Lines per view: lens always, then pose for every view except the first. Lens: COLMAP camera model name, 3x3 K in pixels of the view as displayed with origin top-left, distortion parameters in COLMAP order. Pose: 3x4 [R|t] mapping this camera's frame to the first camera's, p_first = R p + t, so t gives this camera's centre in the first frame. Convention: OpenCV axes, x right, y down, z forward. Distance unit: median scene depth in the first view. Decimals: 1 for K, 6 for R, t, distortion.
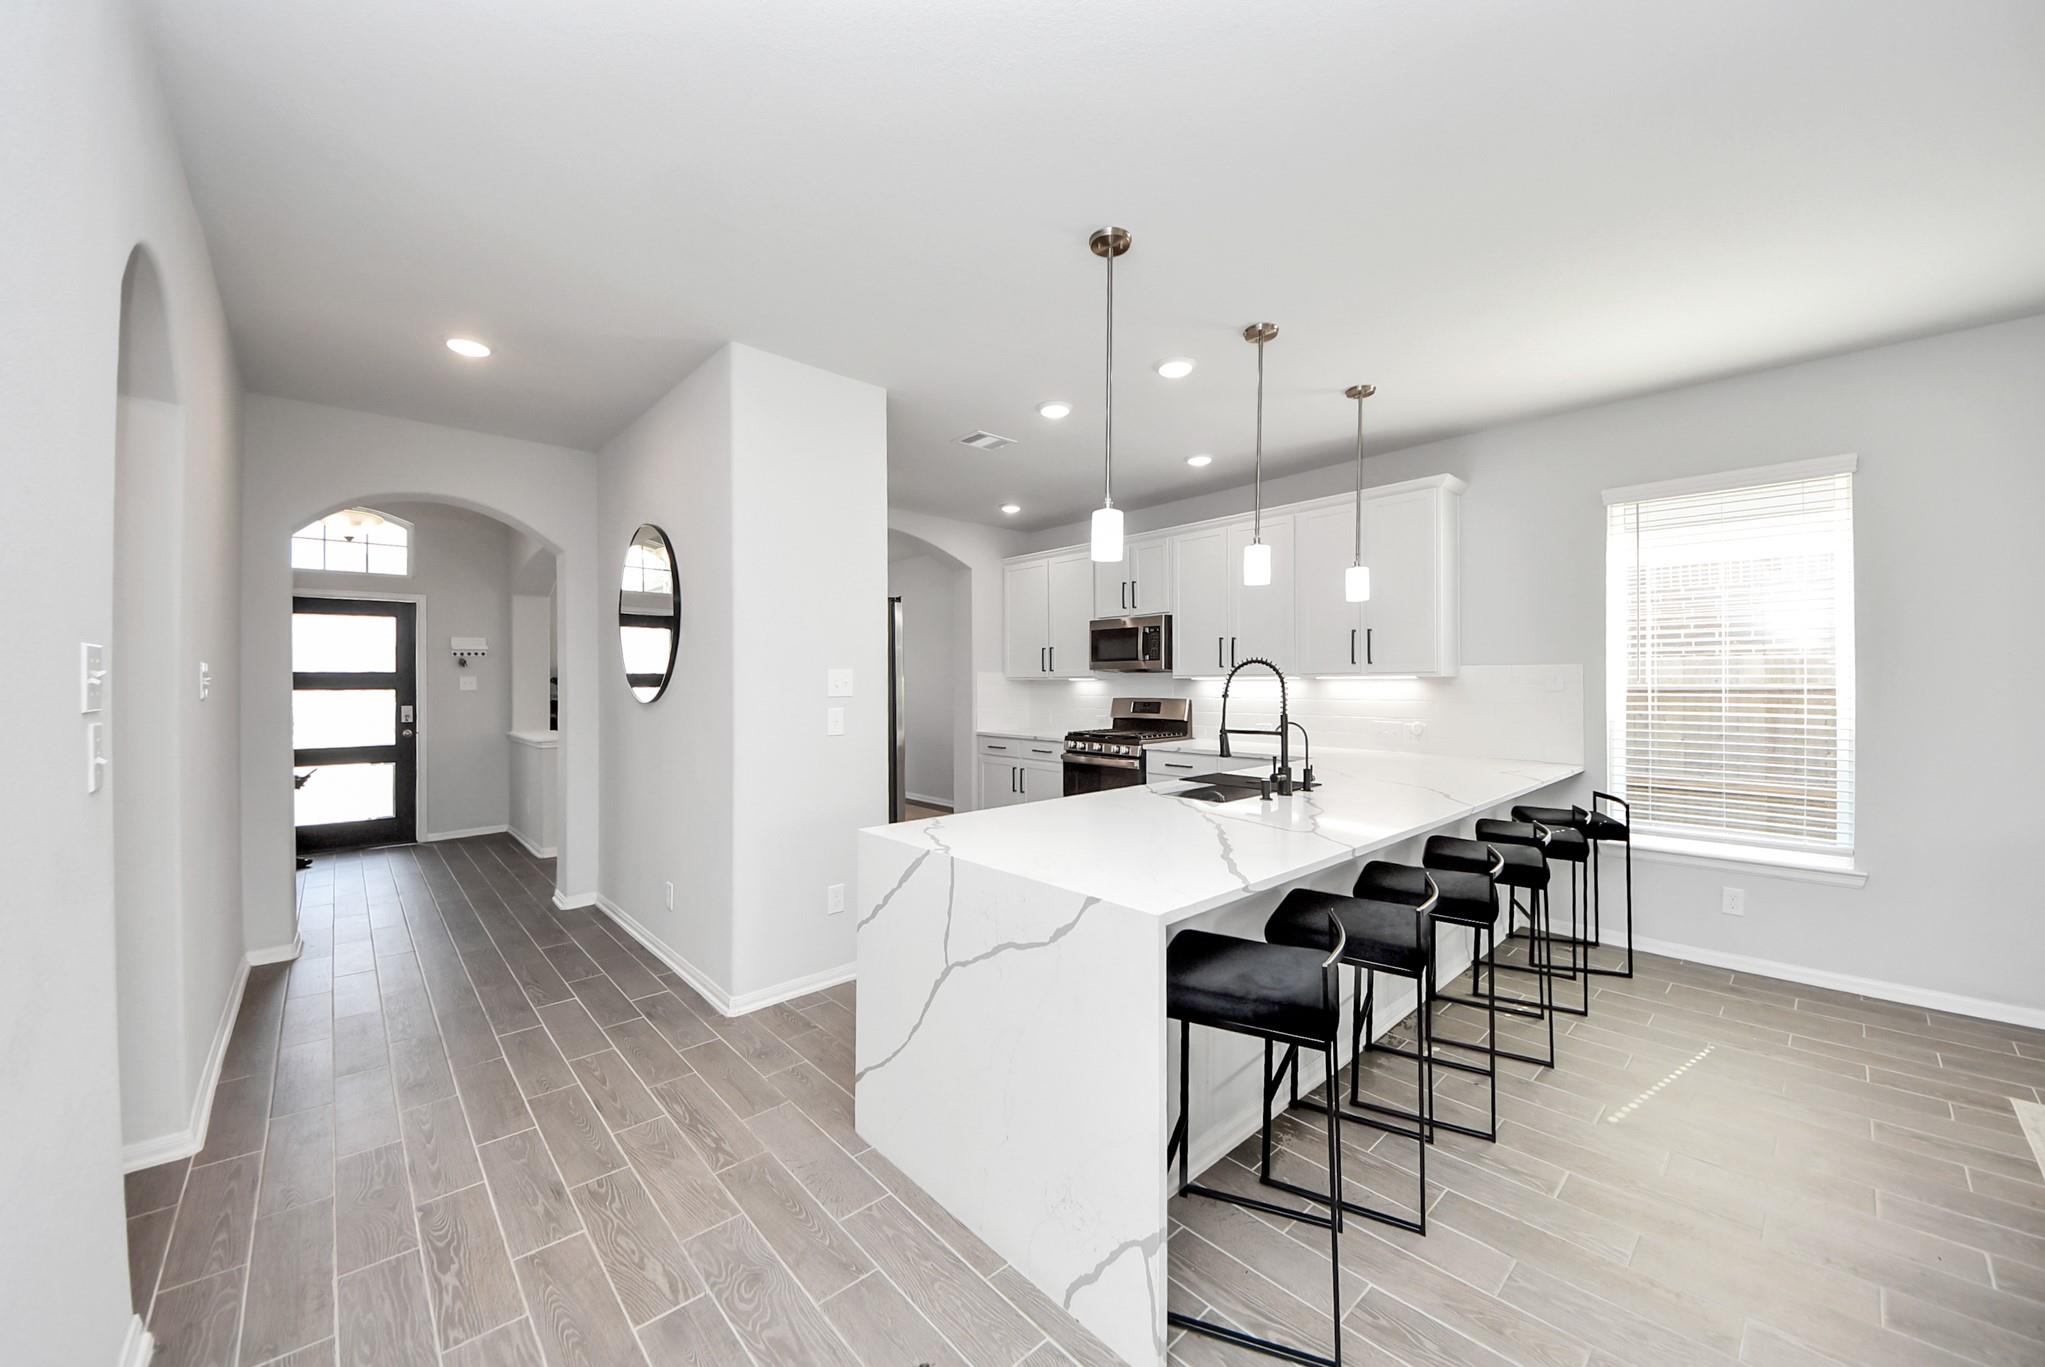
lens RADIAL K [[741.4, 0, 1051.7], [0, 741.4, 653.8], [0, 0, 1]] dist [0.001148, -0.000005]
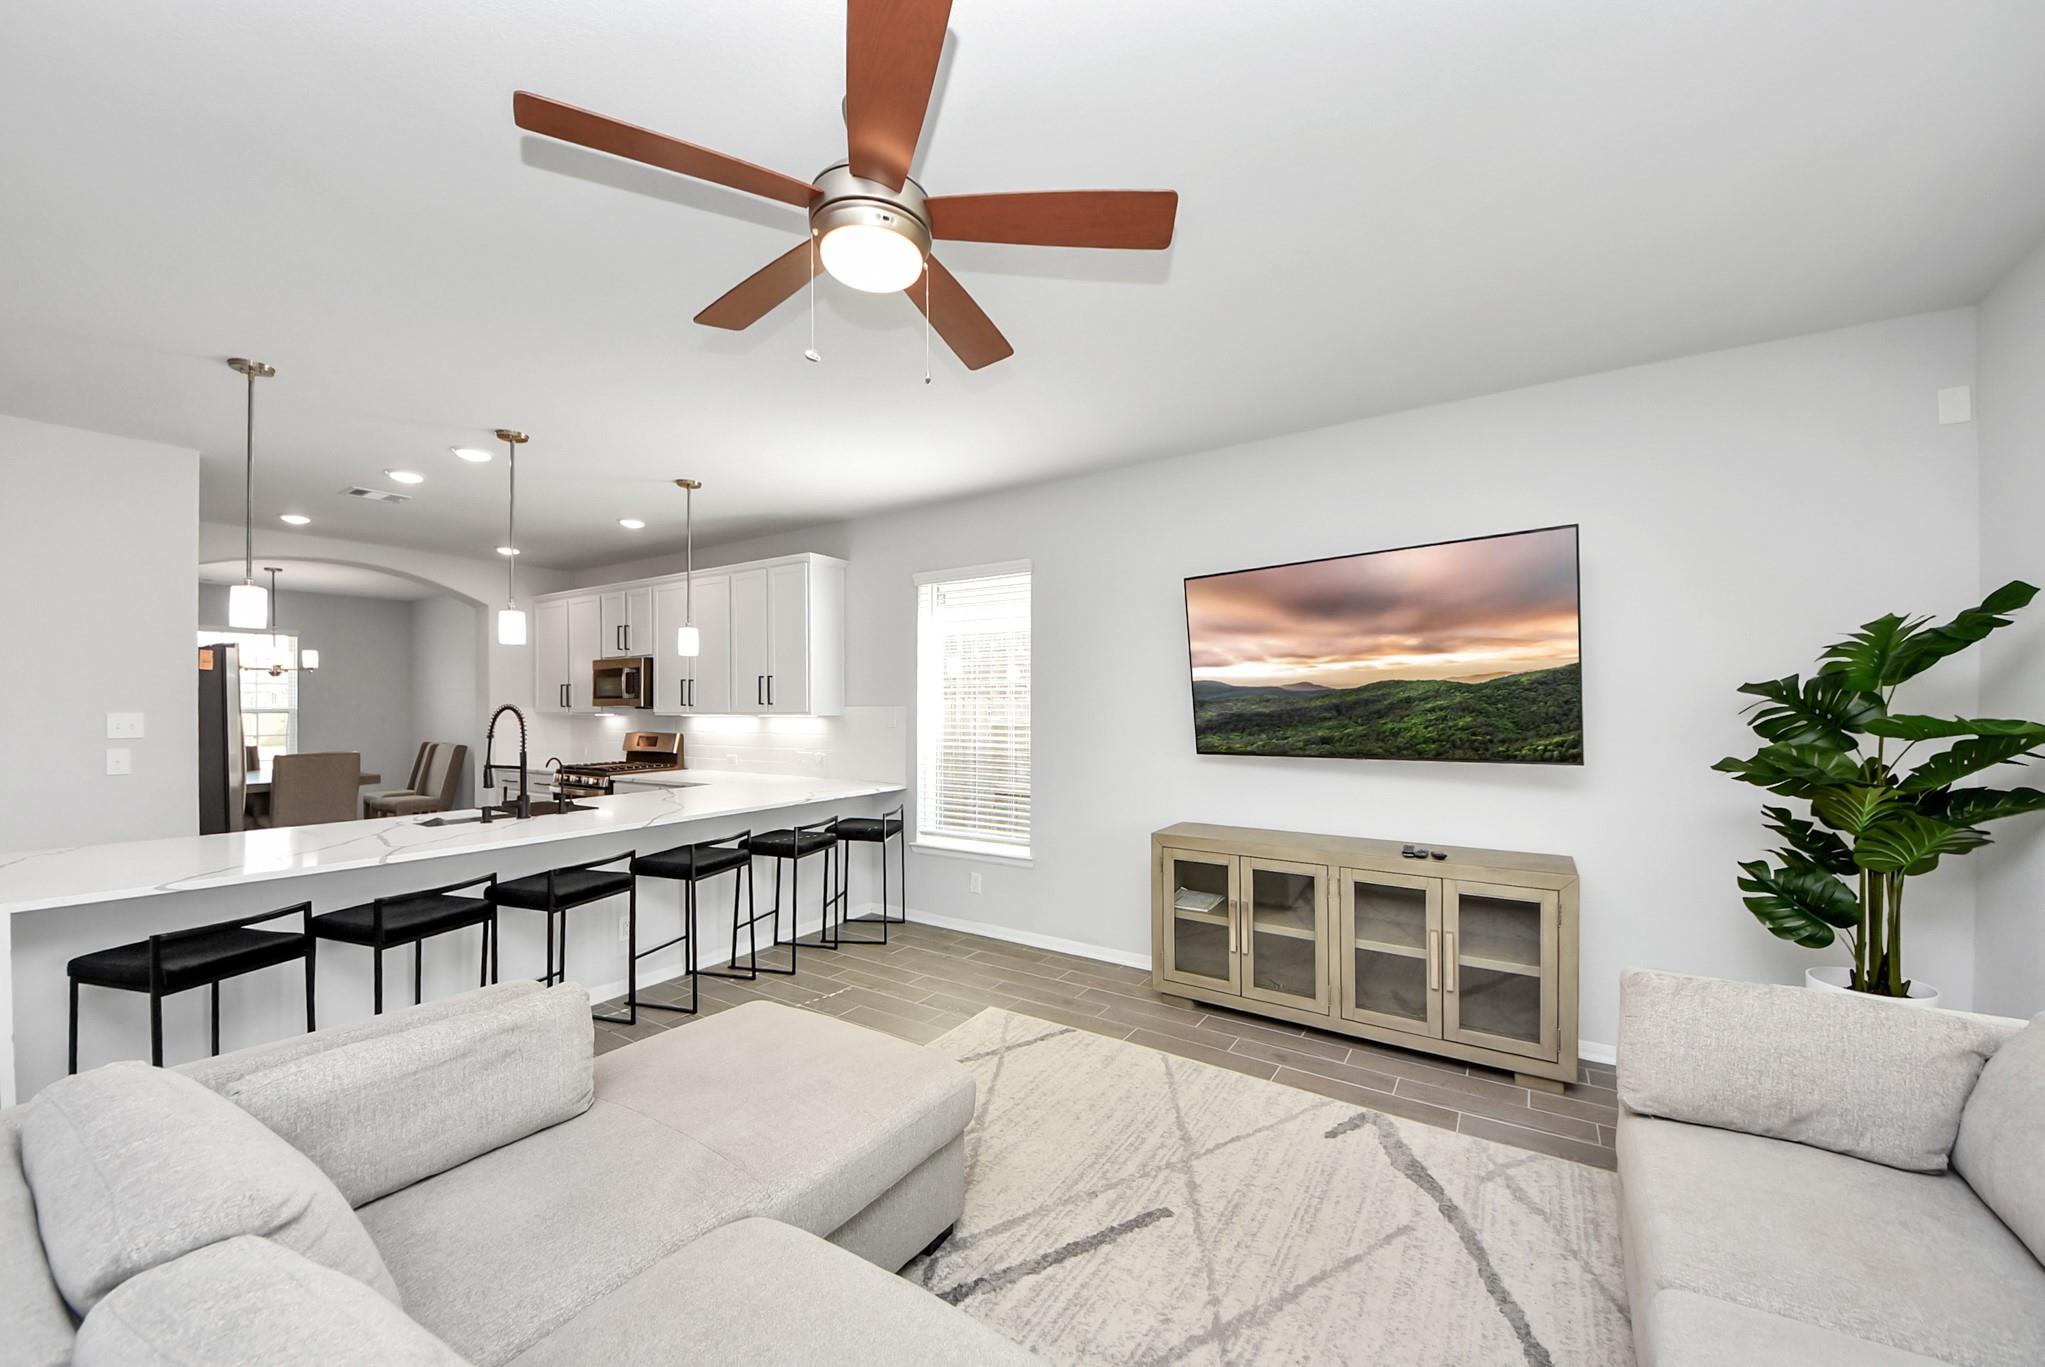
lens RADIAL K [[745.9, 0, 1032.1], [0, 745.9, 690.3], [0, 0, 1]] dist [0.030321, -0.019248]
pose [[0.970393, 0.005728, 0.241463, 0.454877], [-0.009166, 0.999872, 0.013117, -0.024380], [-0.241357, -0.014941, 0.970321, -0.226248]]
